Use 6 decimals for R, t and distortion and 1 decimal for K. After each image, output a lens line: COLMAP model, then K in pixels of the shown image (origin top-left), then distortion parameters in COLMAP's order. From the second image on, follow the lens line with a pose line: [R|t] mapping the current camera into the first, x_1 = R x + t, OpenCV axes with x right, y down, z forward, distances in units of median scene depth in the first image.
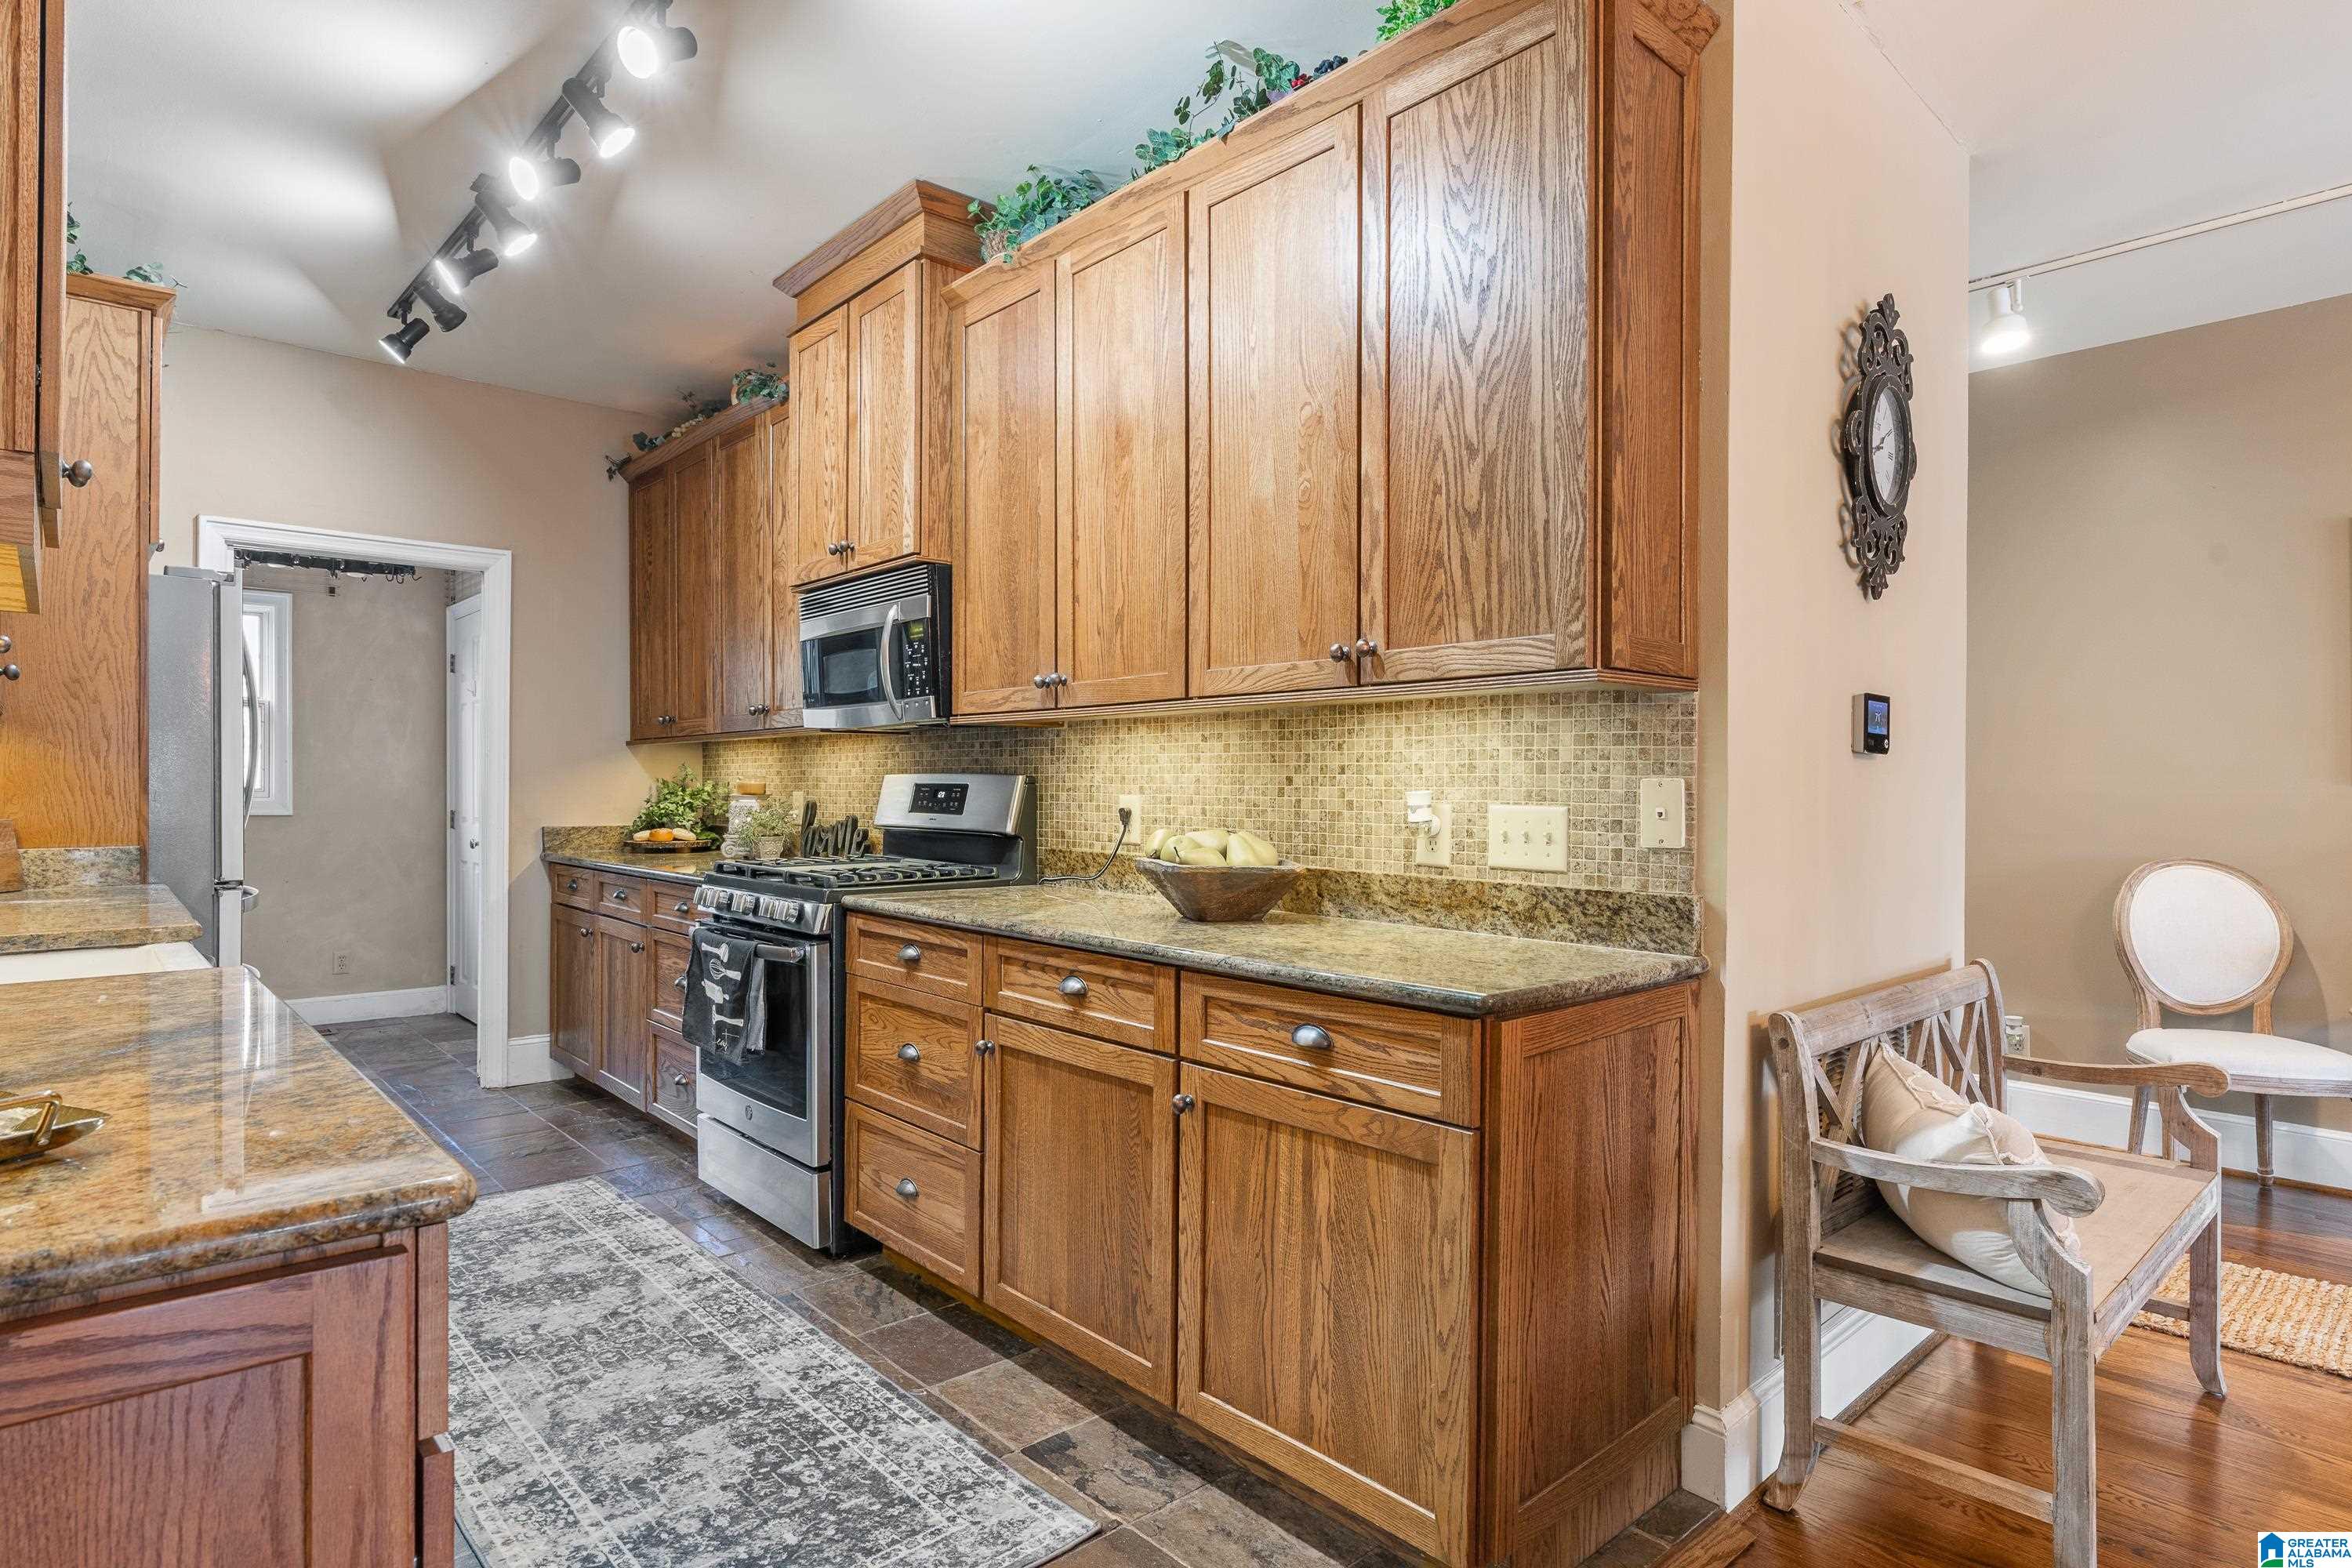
lens RADIAL K [[1245.6, 0, 1176.0], [0, 1245.6, 784.0], [0, 0, 1]] dist [-0.003422, -0.000619]
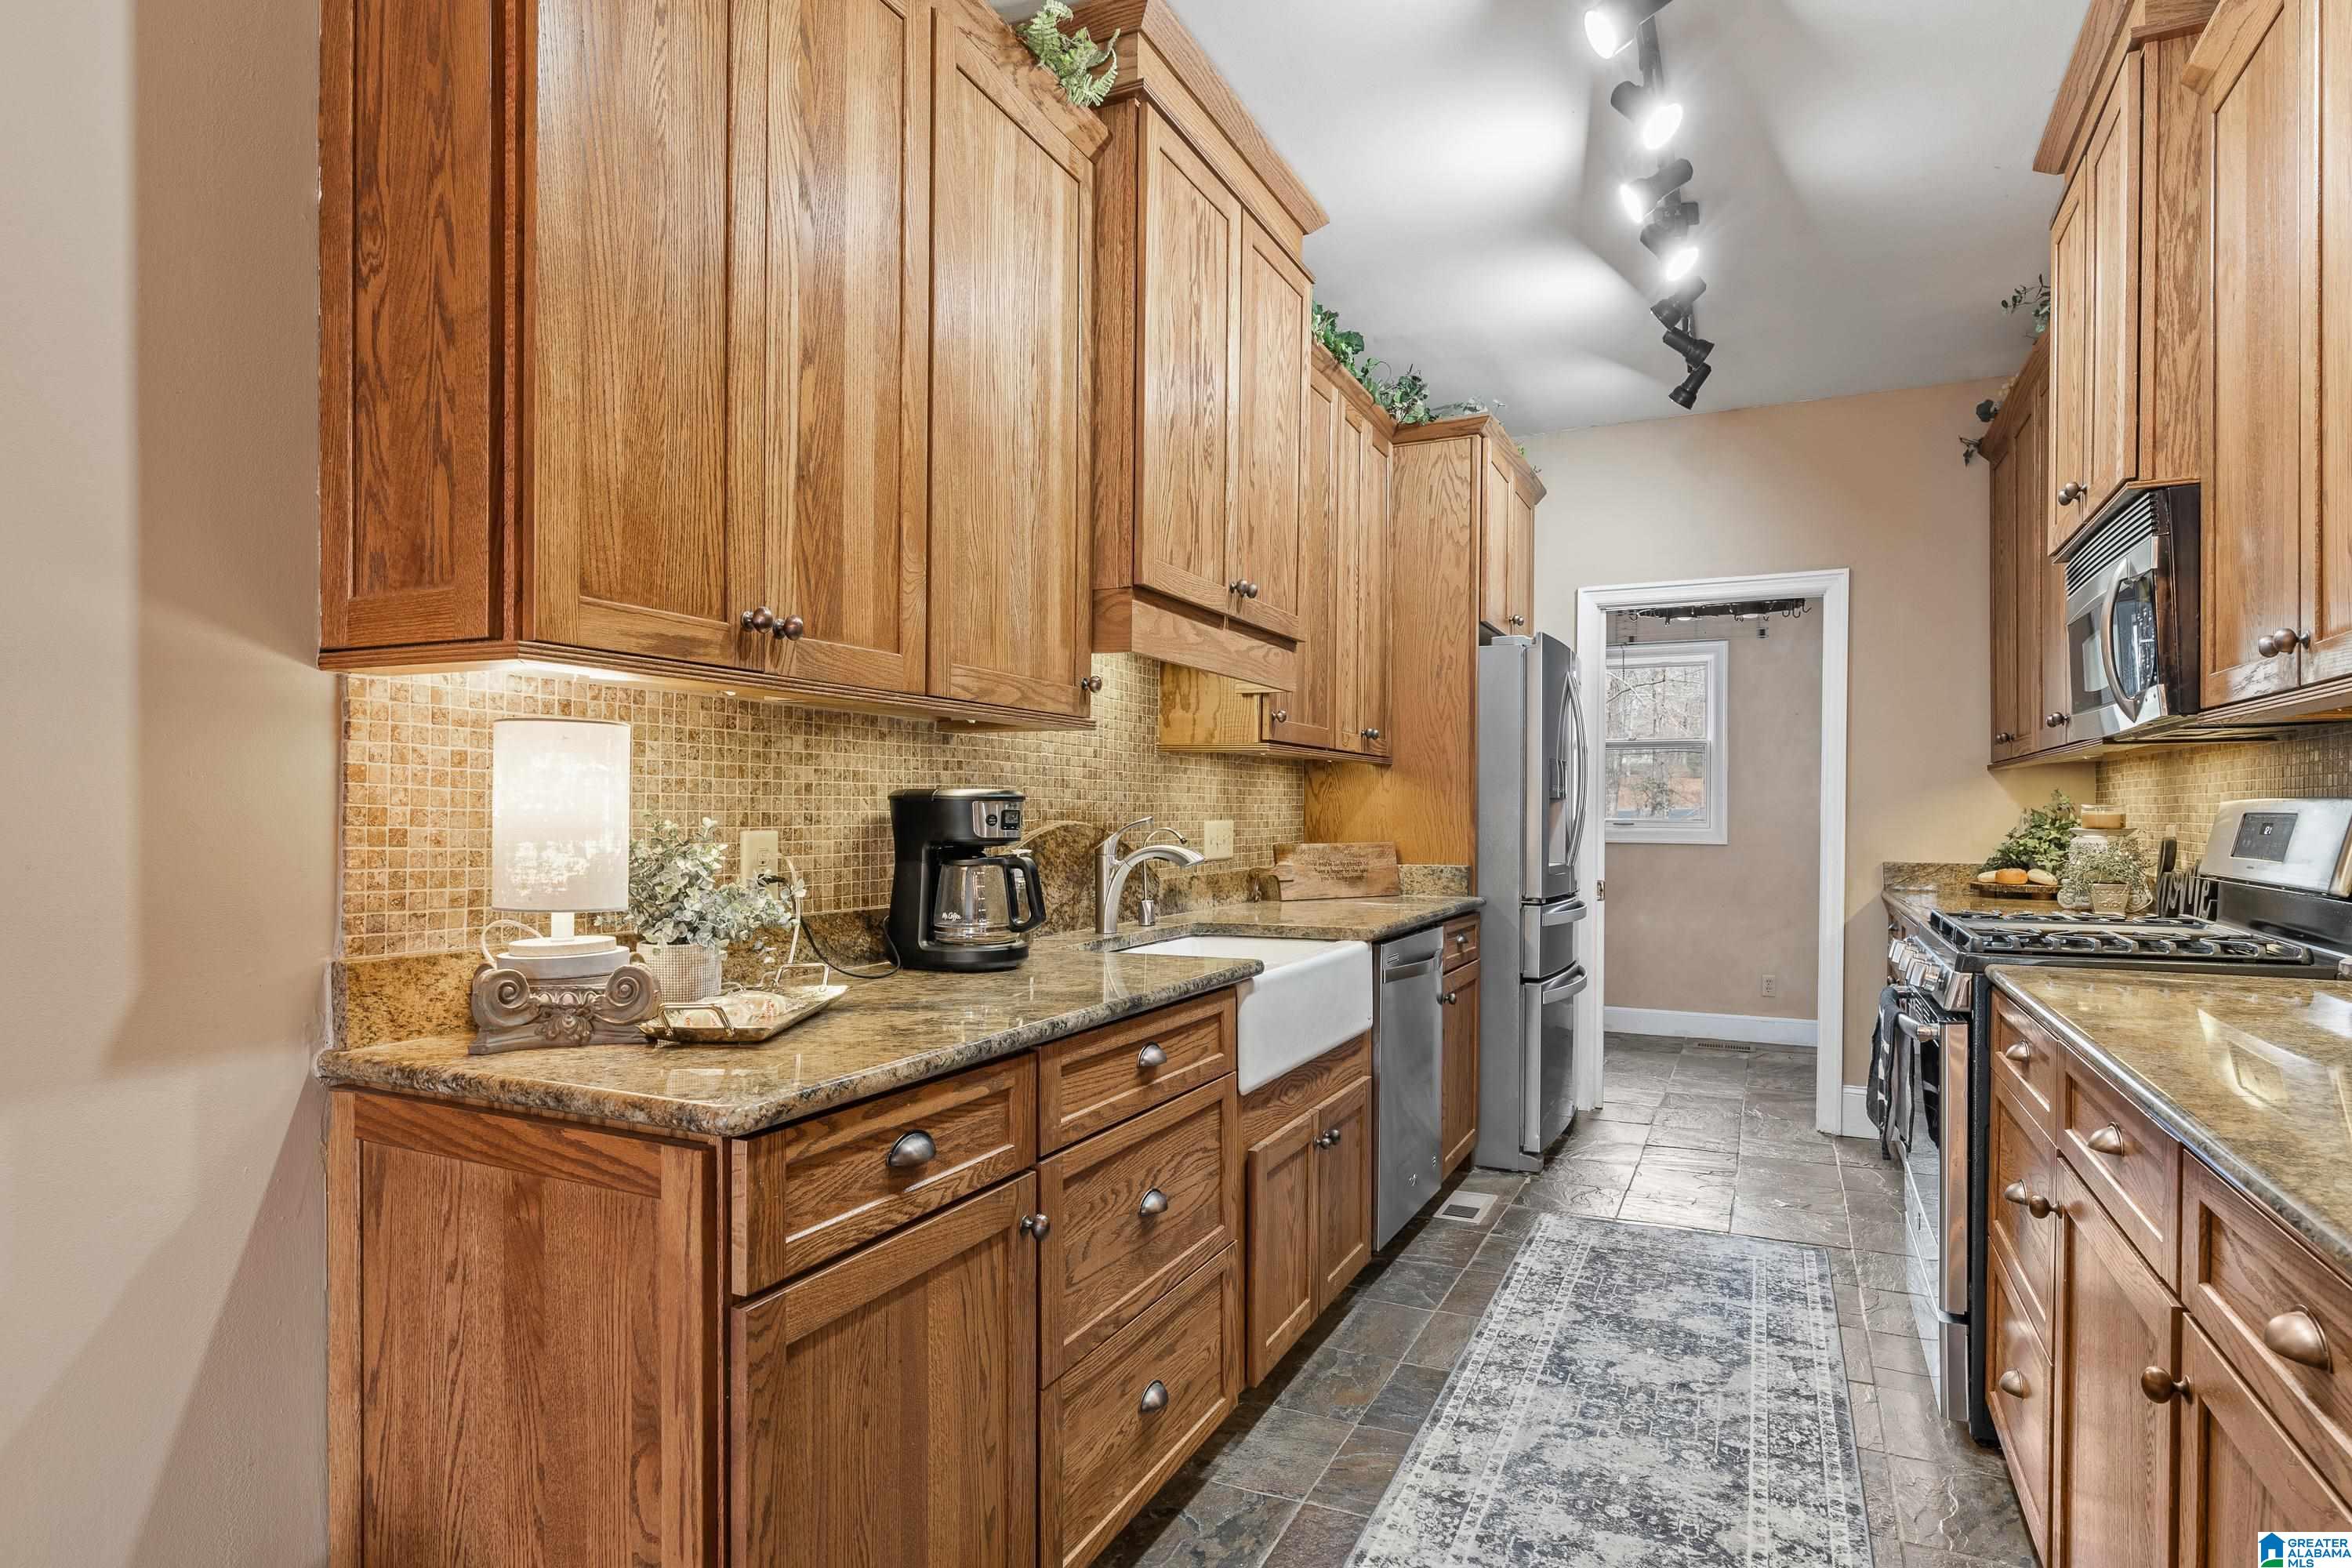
lens RADIAL K [[1267.4, 0, 1180.7], [0, 1267.4, 817.6], [0, 0, 1]] dist [-0.001493, 0.000050]
pose [[0.386555, -0.000779, -0.922266, 0.261751], [0.001514, 0.999999, -0.000211, 0.001598], [0.922265, -0.001315, 0.386556, 0.275104]]
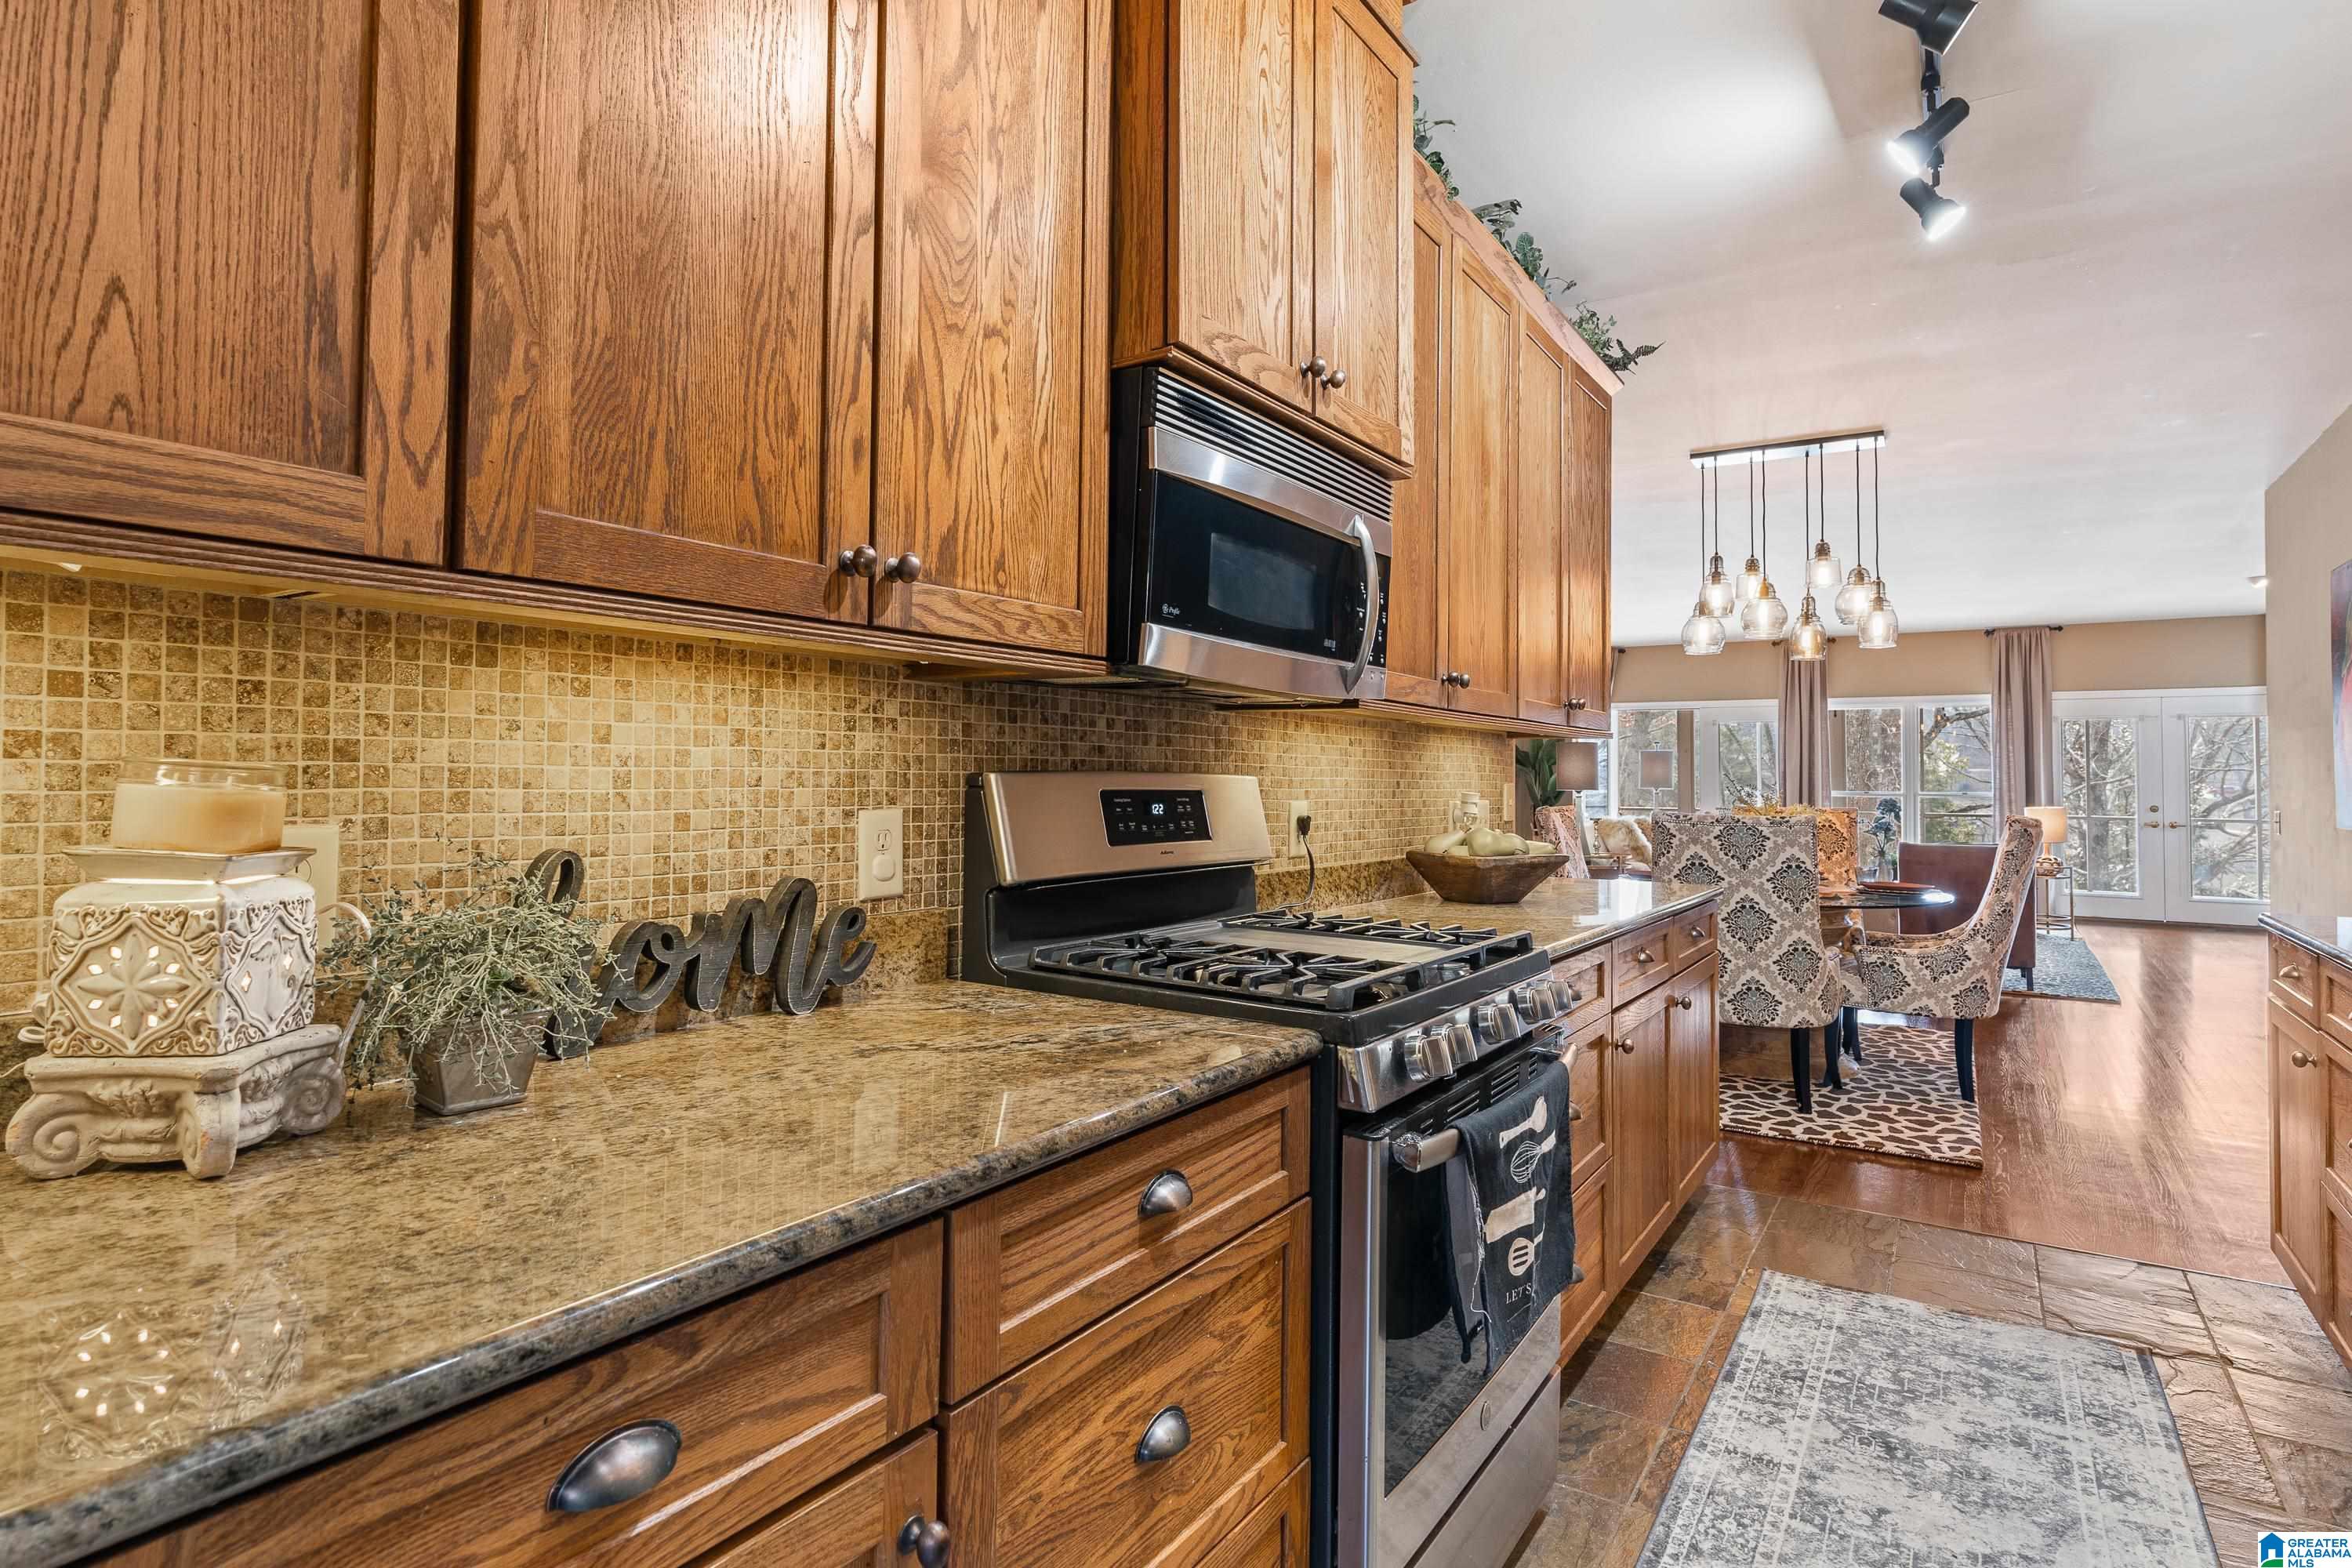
lens RADIAL K [[1213.3, 0, 1180.3], [0, 1213.3, 753.1], [0, 0, 1]] dist [-0.000785, 0.001403]
pose [[-0.247999, 0.011816, 0.968688, -0.930725], [-0.015024, 0.999758, -0.016041, -0.010556], [-0.968644, -0.018531, -0.247762, 1.435569]]
